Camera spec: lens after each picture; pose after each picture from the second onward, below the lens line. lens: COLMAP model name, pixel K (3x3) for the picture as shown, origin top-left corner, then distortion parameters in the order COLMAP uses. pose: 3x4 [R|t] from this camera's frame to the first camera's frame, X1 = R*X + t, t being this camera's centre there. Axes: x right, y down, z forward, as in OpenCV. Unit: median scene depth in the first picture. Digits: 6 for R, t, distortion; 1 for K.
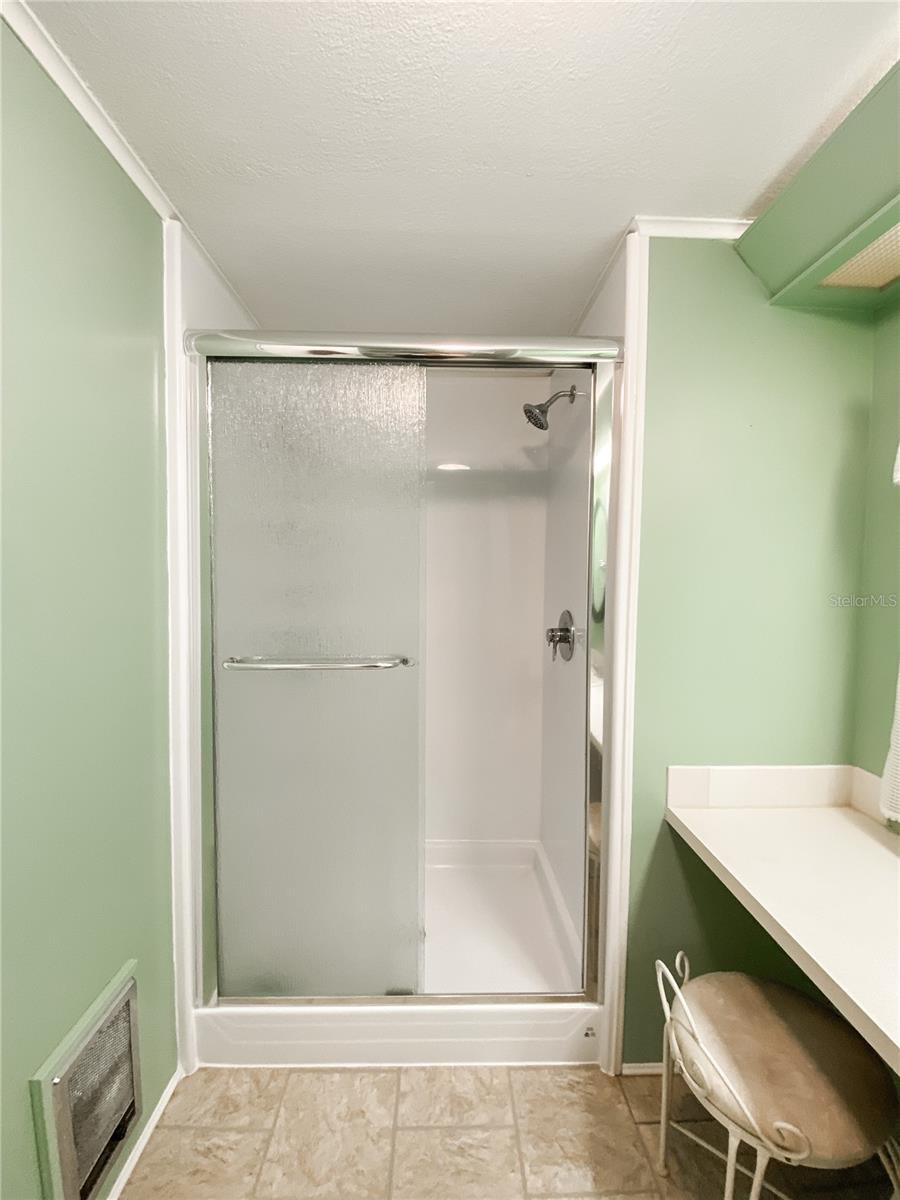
lens RADIAL K [[487.0, 0, 450.7], [0, 487.0, 601.9], [0, 0, 1]] dist [0.012439, -0.015336]
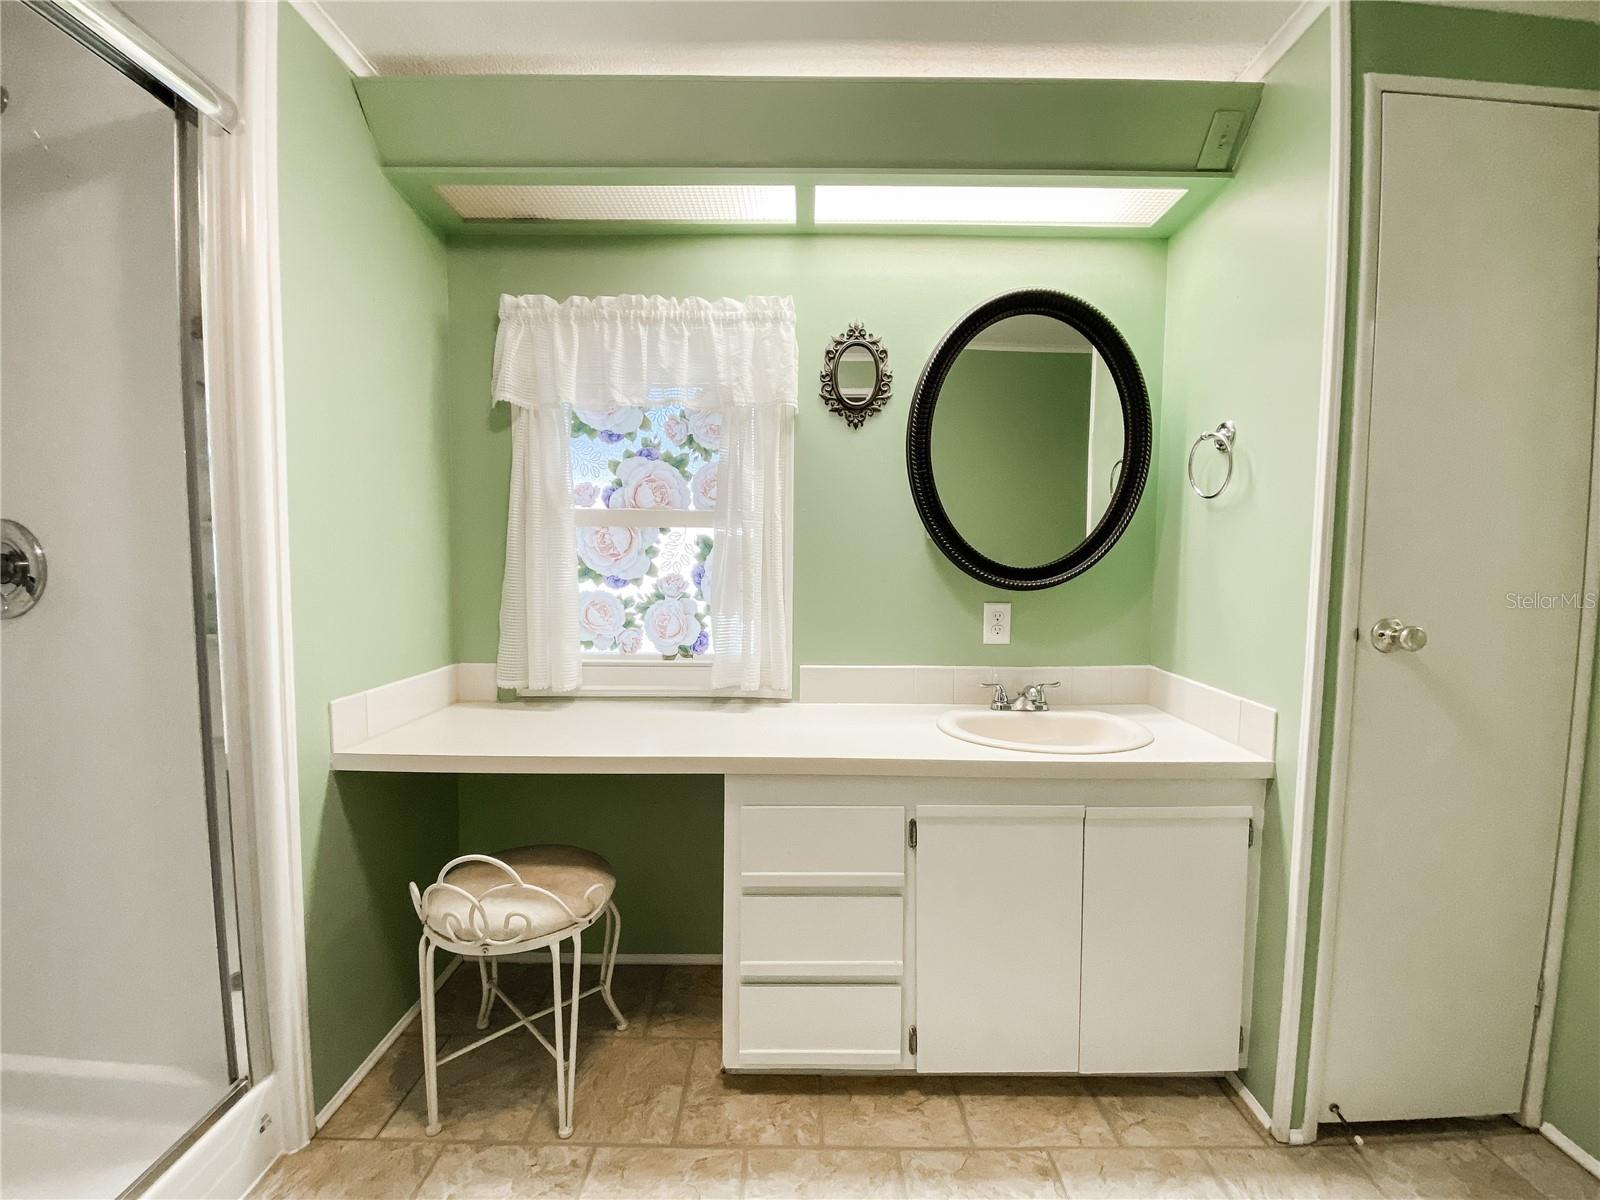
lens RADIAL K [[649.3, 0, 801.2], [0, 649.3, 587.4], [0, 0, 1]] dist [0.012439, -0.015336]
pose [[0.036683, -0.061070, 0.997459, -0.565717], [0.044025, 0.997261, 0.059439, 0.124402], [-0.998357, 0.041733, 0.039271, 0.195829]]
